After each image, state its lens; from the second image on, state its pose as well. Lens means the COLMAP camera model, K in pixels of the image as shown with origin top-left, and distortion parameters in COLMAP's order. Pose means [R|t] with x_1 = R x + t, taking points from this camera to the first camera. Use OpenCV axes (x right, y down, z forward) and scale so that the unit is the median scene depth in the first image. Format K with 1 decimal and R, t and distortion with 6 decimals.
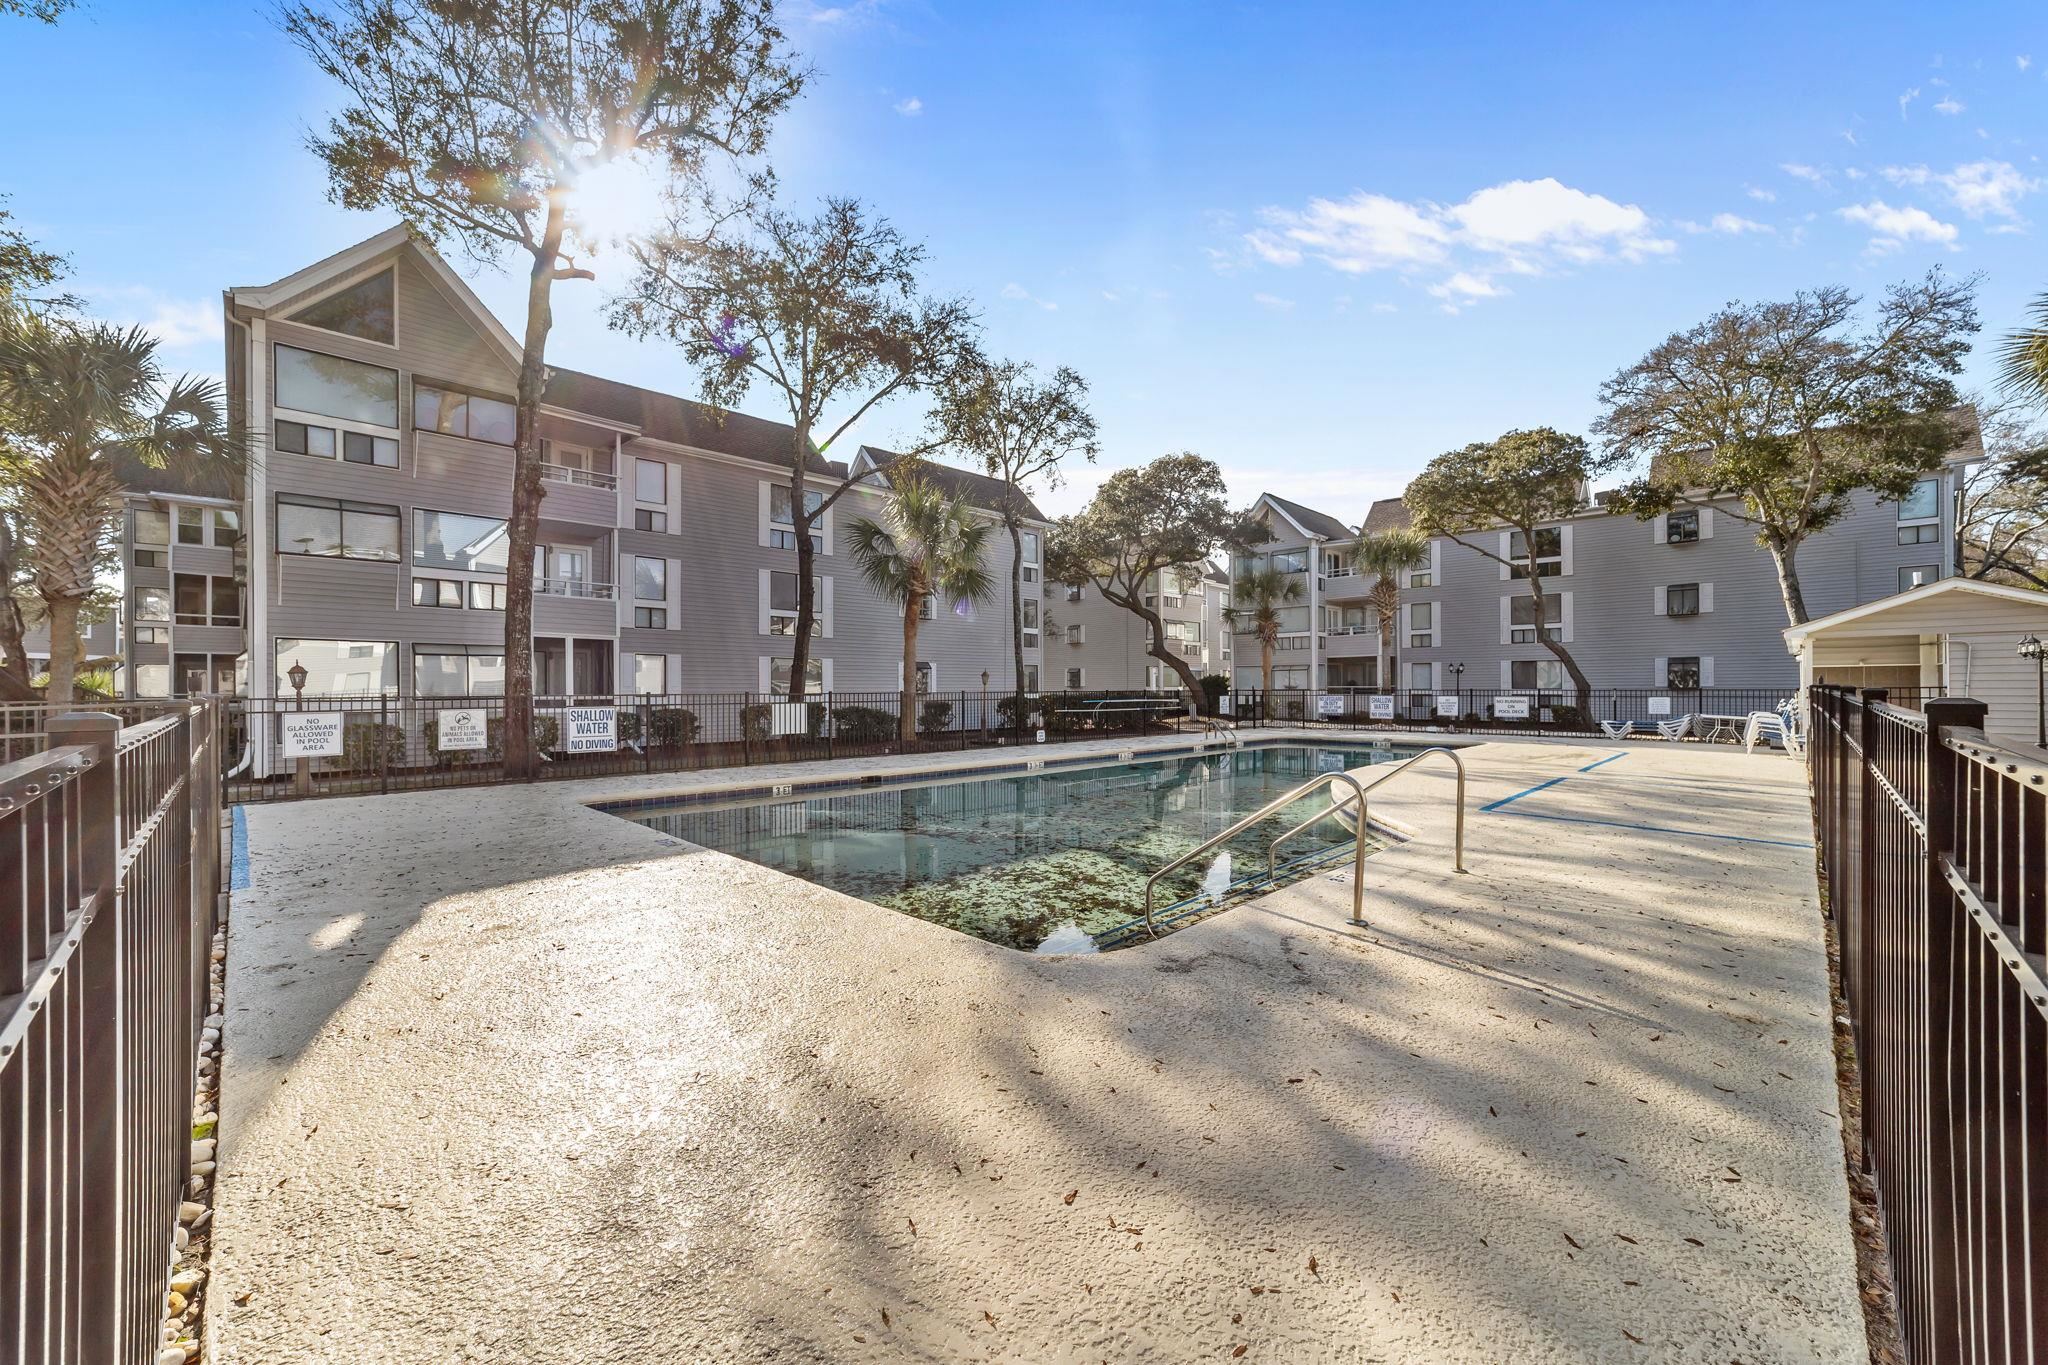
lens RADIAL K [[797.3, 0, 1028.1], [0, 797.3, 689.9], [0, 0, 1]] dist [0.000521, 0.000778]
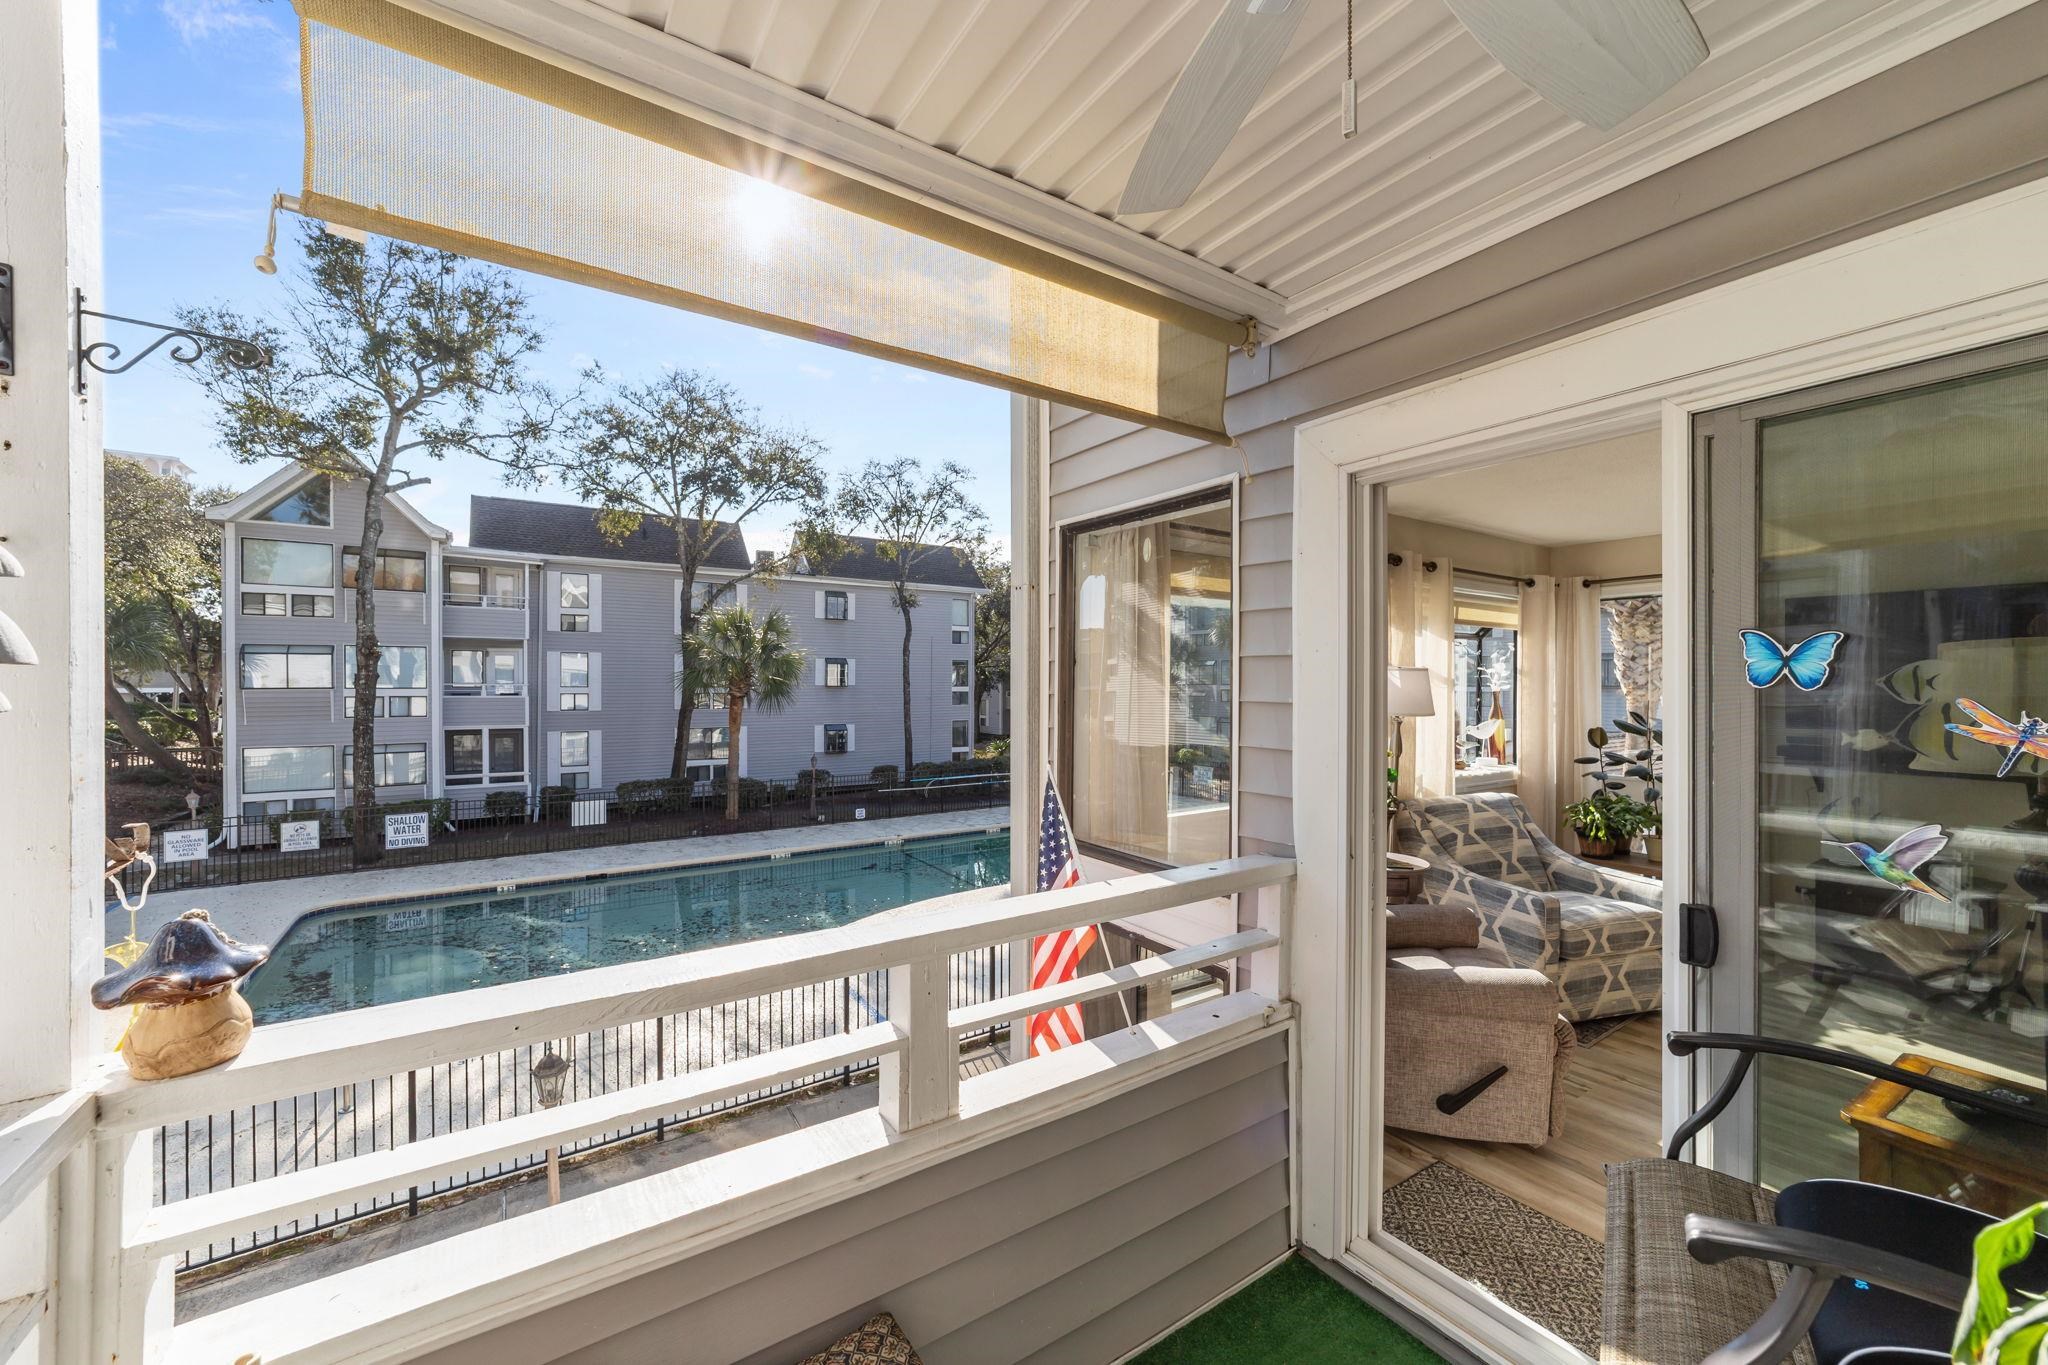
lens RADIAL K [[797.3, 0, 1025.6], [0, 797.3, 678.8], [0, 0, 1]] dist [0.000521, 0.000778]
pose [[0.979167, 0.005379, -0.202985, 0.665133], [-0.005386, 0.999985, 0.000516, -0.190576], [0.202985, 0.000588, 0.979182, -0.086243]]
